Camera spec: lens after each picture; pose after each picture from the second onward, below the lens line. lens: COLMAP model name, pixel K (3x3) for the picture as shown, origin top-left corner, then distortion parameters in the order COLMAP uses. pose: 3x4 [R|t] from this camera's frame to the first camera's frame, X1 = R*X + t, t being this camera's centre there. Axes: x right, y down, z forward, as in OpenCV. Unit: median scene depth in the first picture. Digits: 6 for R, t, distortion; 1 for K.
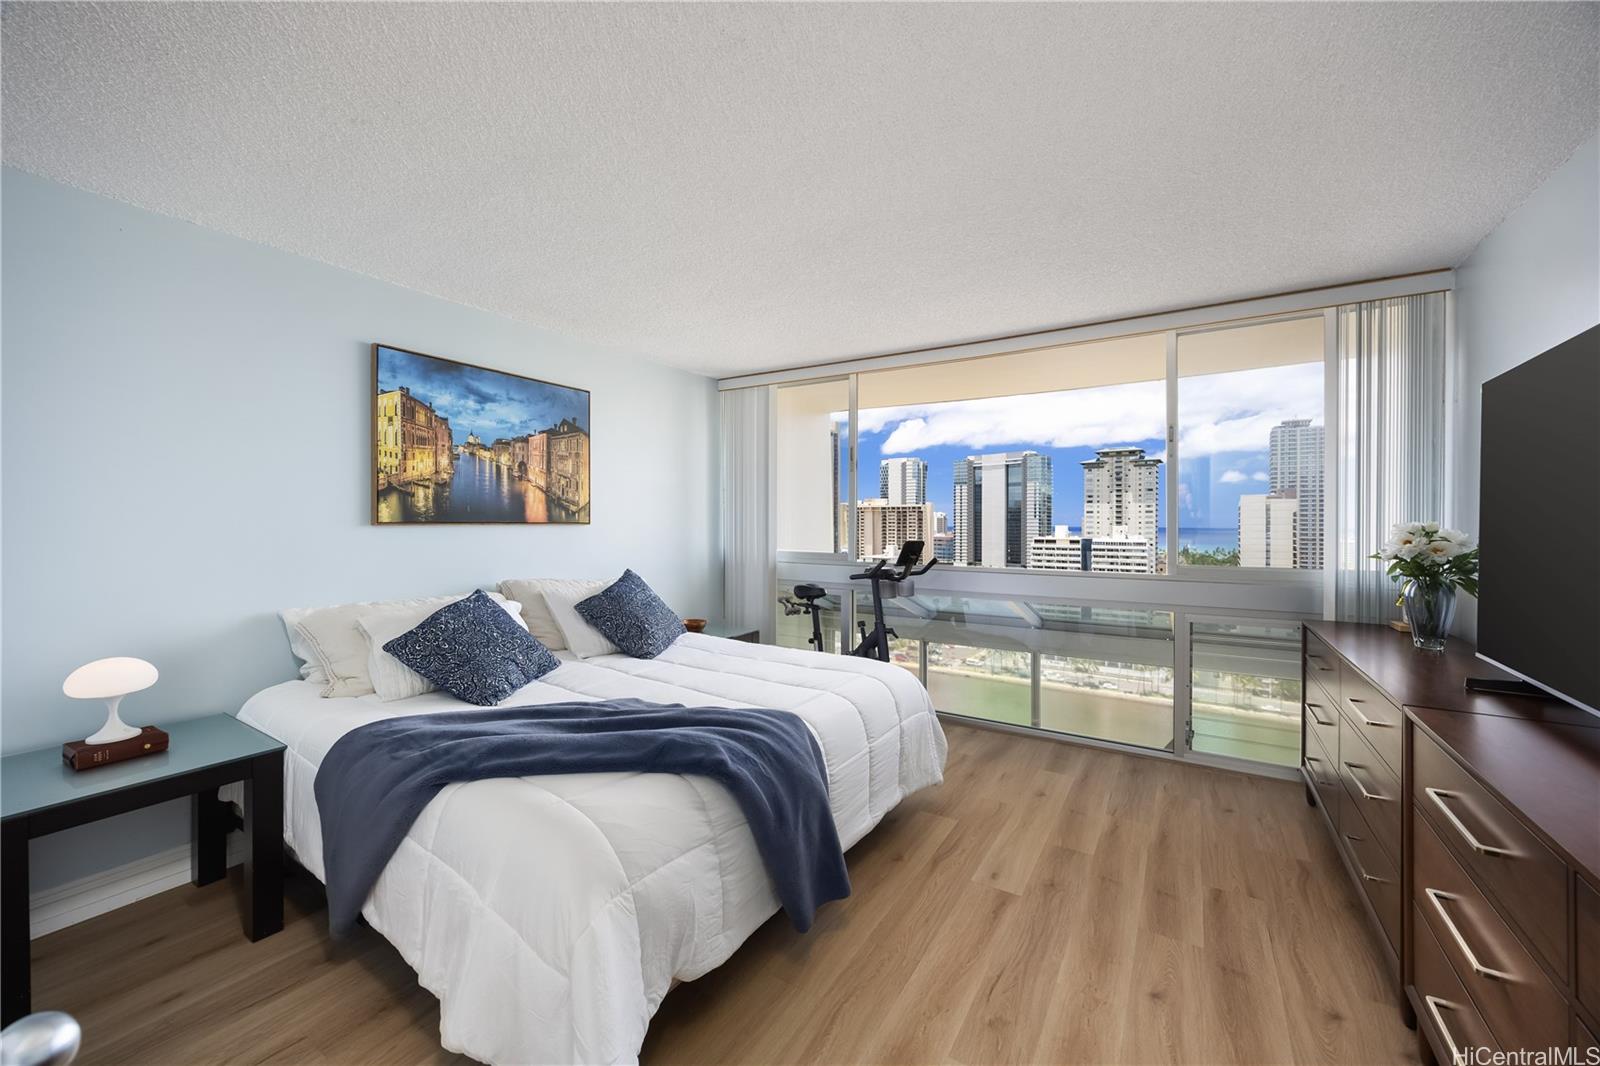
lens RADIAL K [[621.3, 0, 796.2], [0, 621.3, 523.4], [0, 0, 1]] dist [-0.002230, 0.000031]
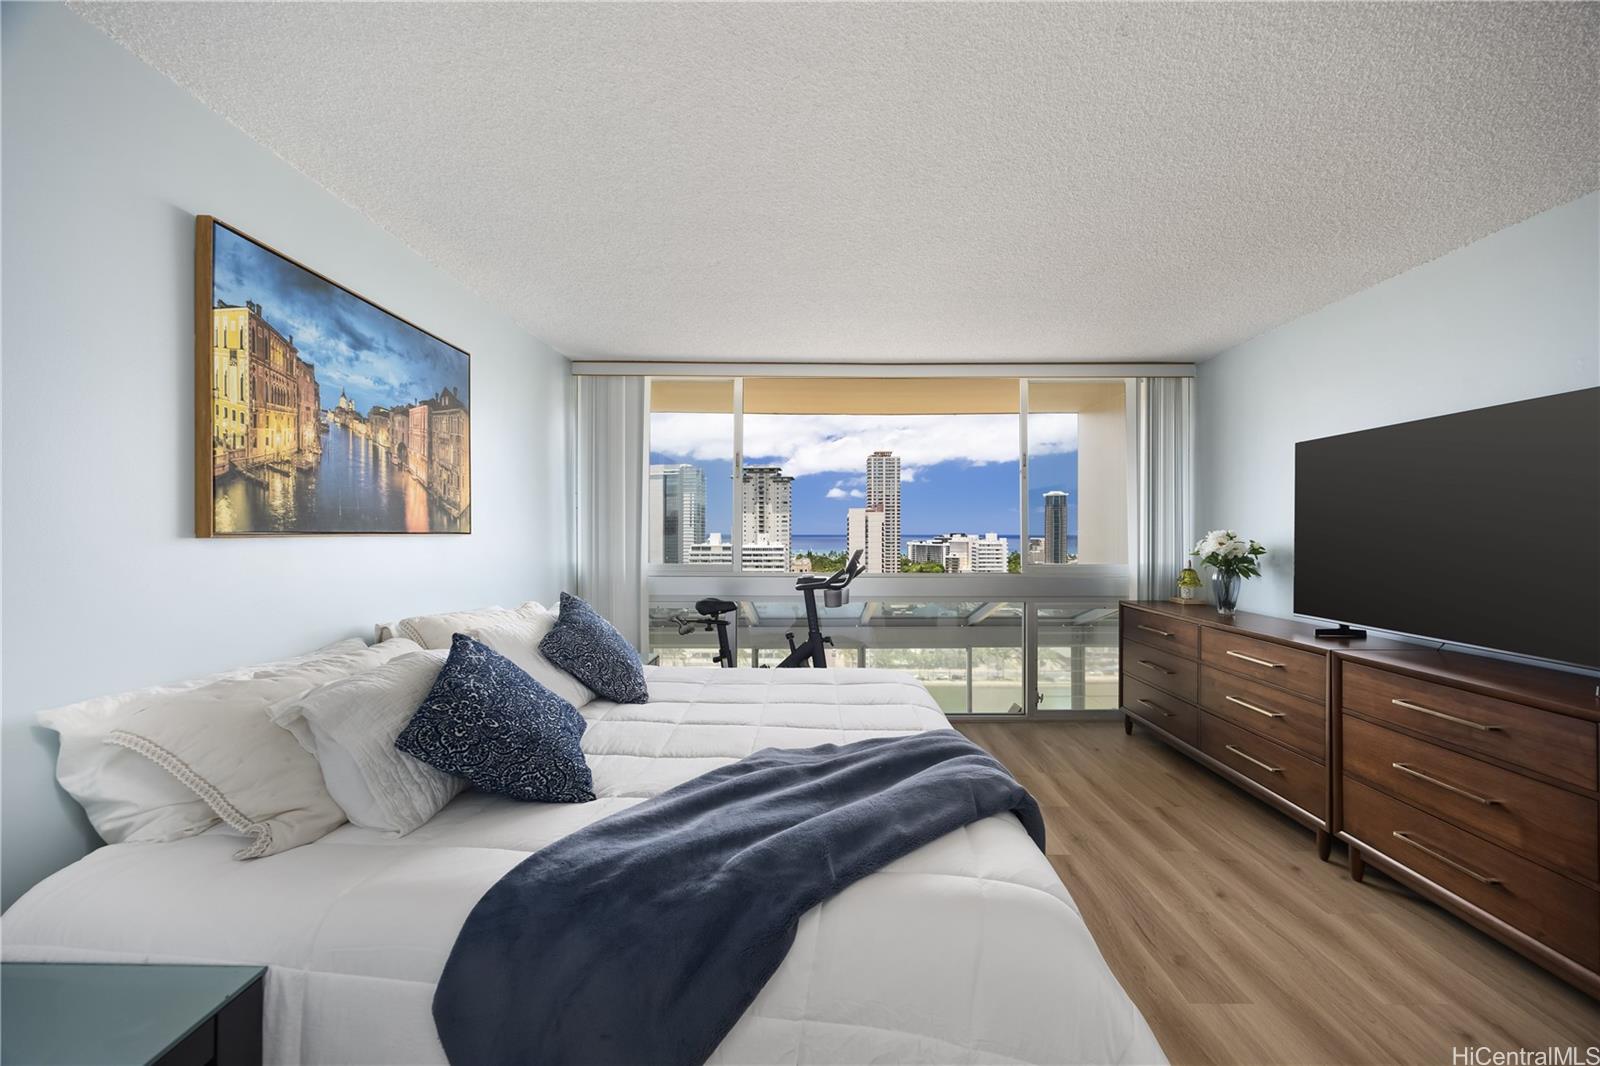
lens RADIAL K [[610.3, 0, 812.5], [0, 610.3, 529.0], [0, 0, 1]] dist [0.000015, 0.000022]
pose [[0.842612, -0.000162, 0.538521, -0.433474], [0.002757, 0.999988, -0.004012, -0.001359], [-0.538514, 0.004865, 0.842603, 0.198794]]
